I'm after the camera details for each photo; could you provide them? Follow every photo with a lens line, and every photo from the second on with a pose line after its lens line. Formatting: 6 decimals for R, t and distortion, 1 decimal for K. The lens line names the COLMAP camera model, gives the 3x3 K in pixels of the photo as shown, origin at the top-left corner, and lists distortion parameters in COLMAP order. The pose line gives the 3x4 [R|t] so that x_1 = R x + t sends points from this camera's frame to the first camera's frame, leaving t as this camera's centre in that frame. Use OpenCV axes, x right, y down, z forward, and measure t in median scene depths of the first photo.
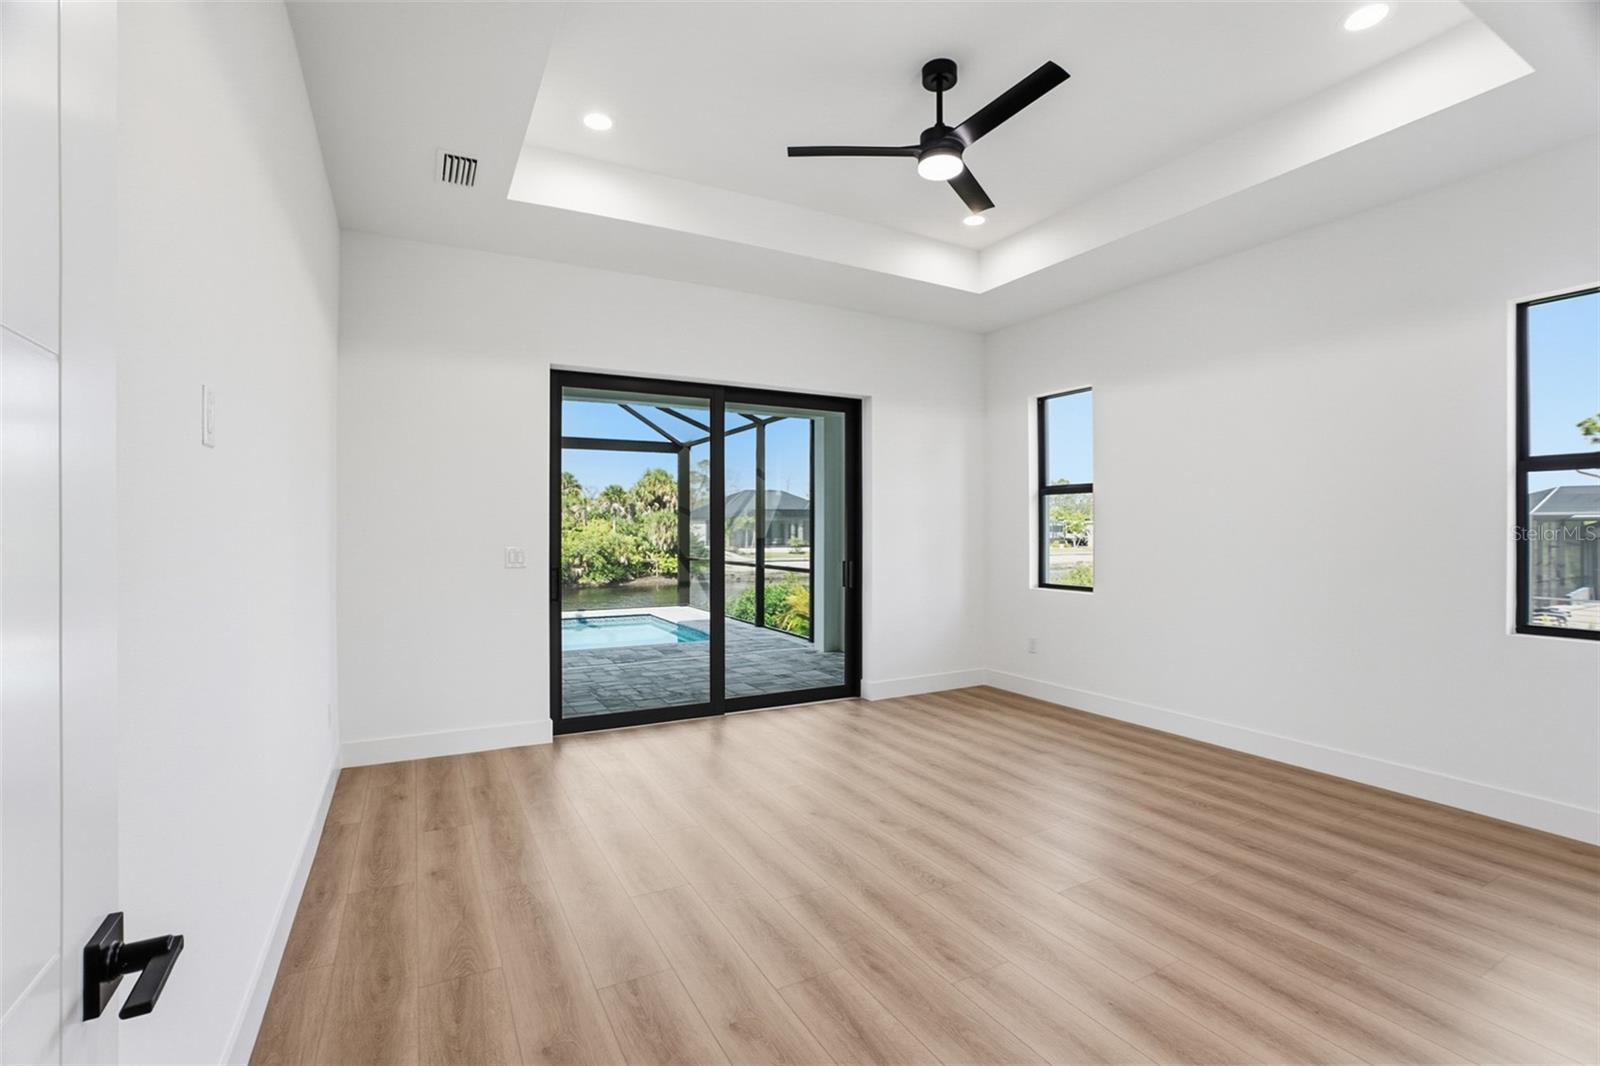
lens RADIAL K [[742.6, 0, 824.8], [0, 742.6, 526.0], [0, 0, 1]] dist [-0.039221, -0.000074]
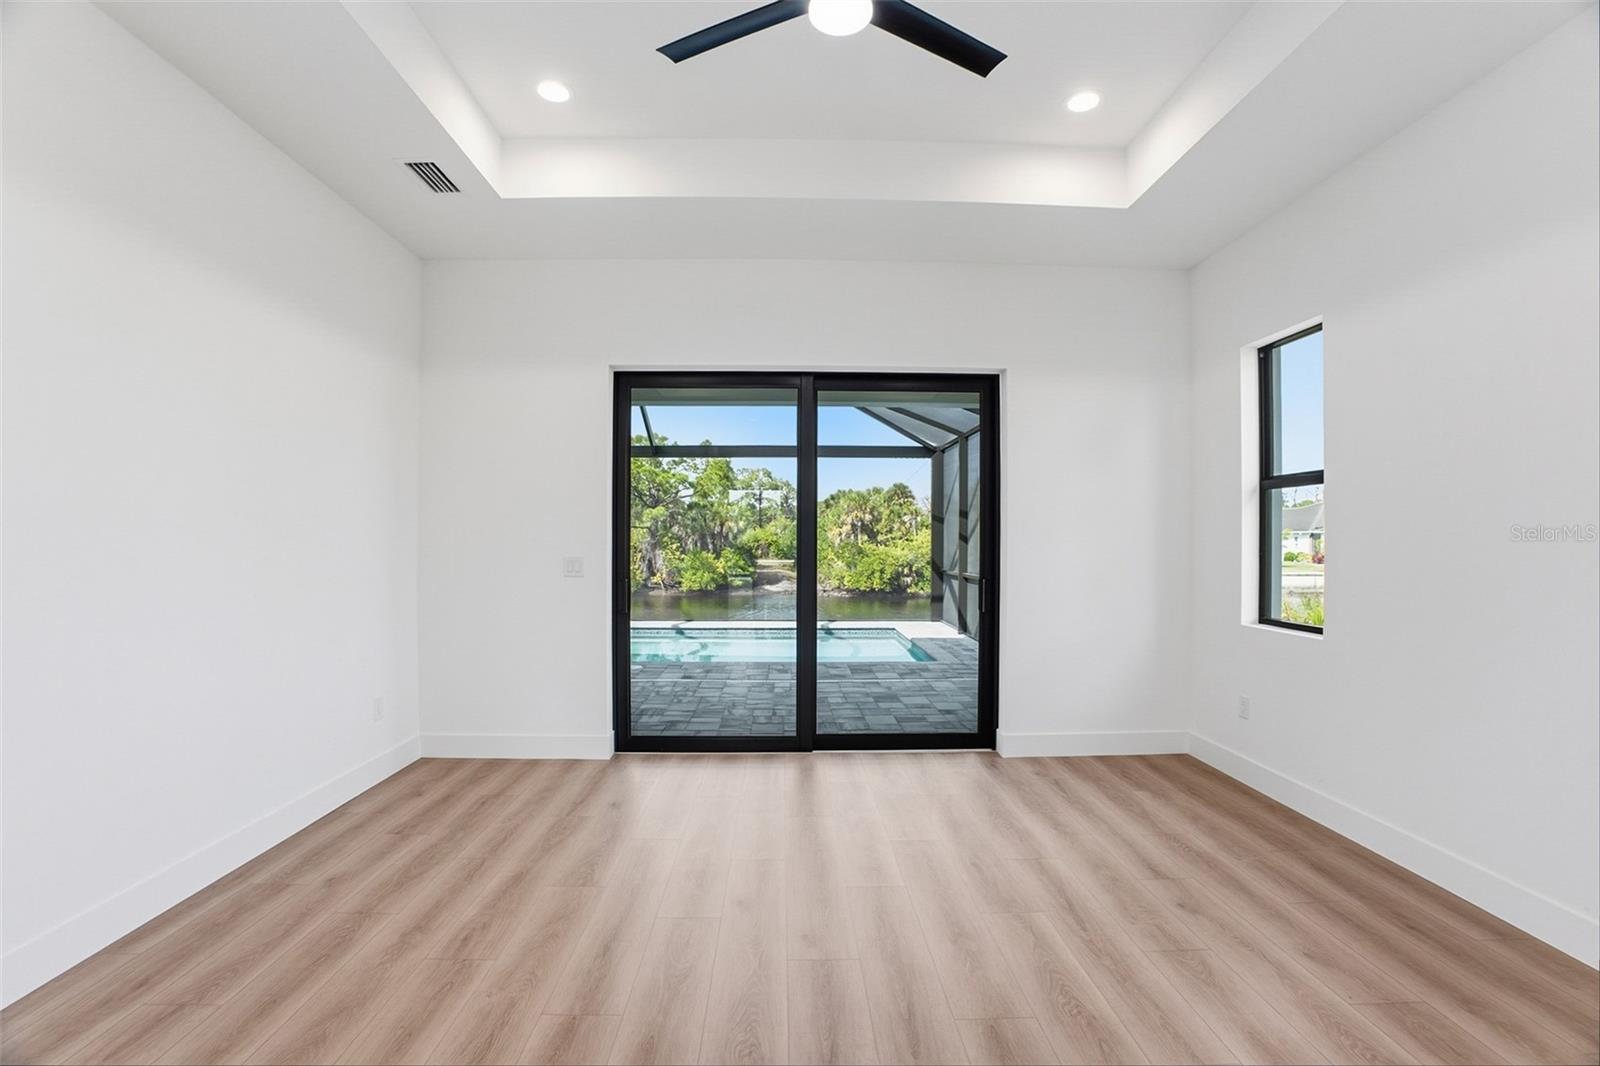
lens RADIAL K [[752.7, 0, 800.0], [0, 752.7, 533.0], [0, 0, 1]] dist [-0.047931, 0.000257]
pose [[0.881982, -0.001159, -0.471281, 0.238027], [-0.000814, 0.999992, -0.003983, 0.001709], [0.471282, 0.003897, 0.881974, 0.195127]]
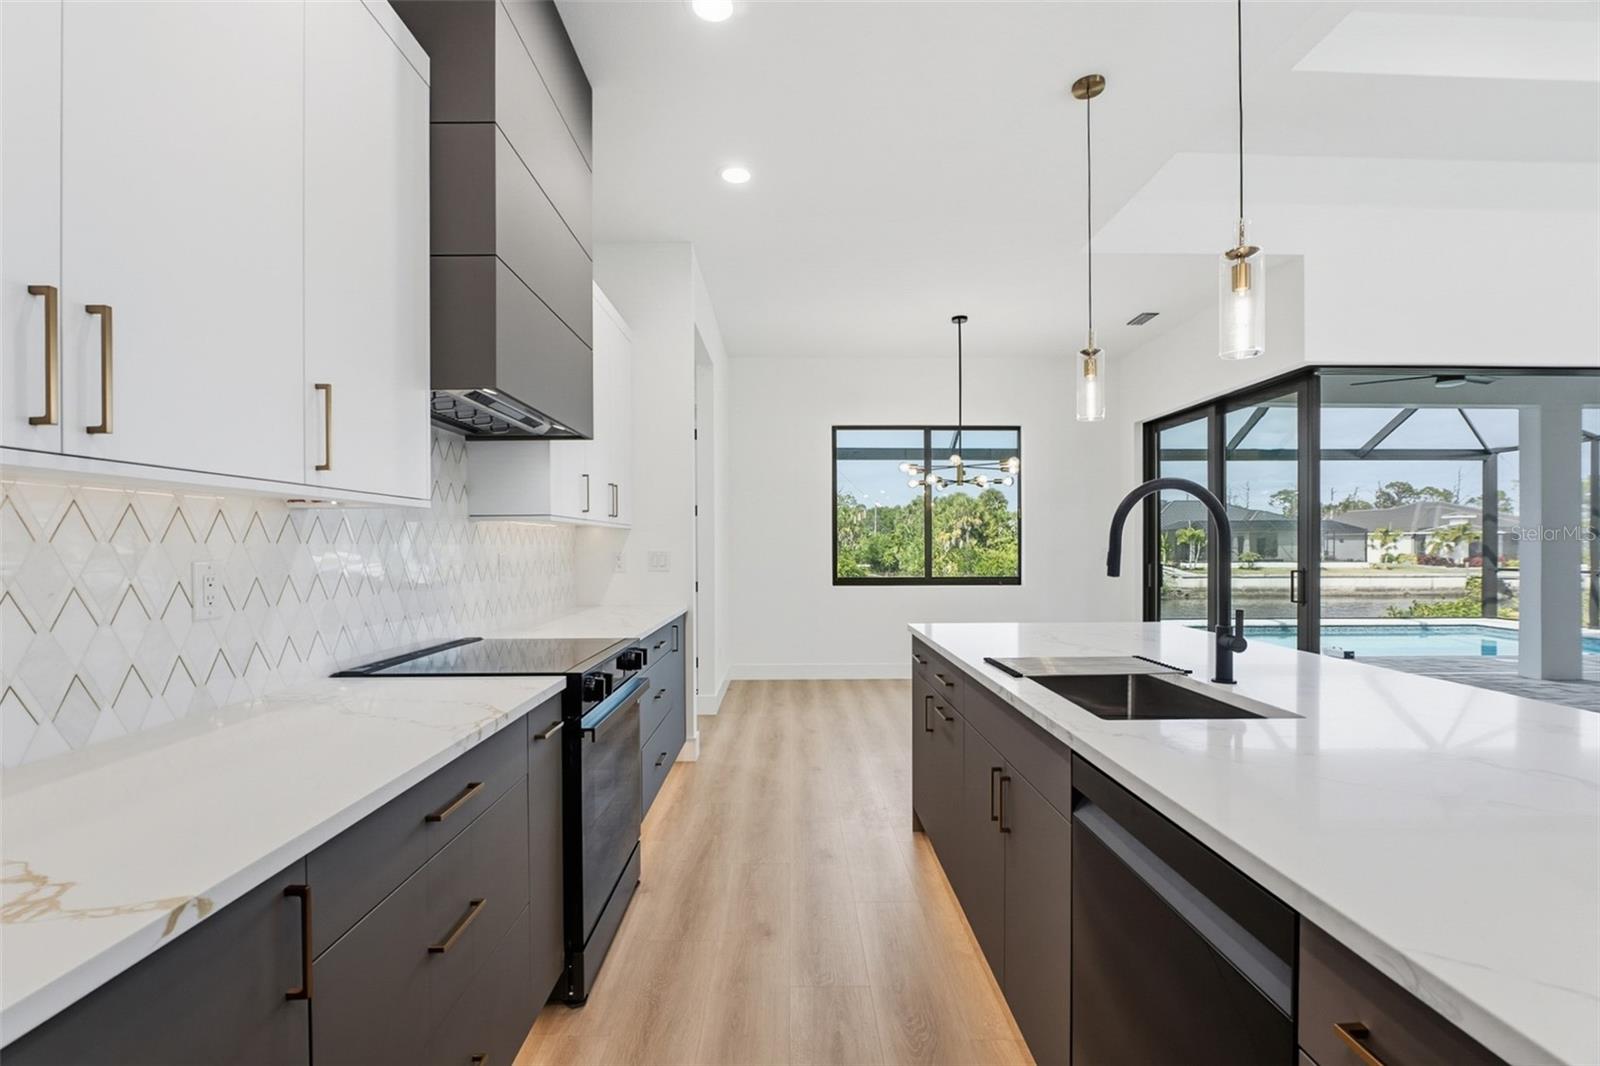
lens RADIAL K [[735.9, 0, 800.0], [0, 735.9, 533.0], [0, 0, 1]] dist [-0.000818, 0.000138]
pose [[0.880927, -0.010520, -0.473135, -1.224269], [0.005630, 0.999915, -0.011750, 0.008417], [0.473218, 0.007687, 0.880912, -0.602628]]
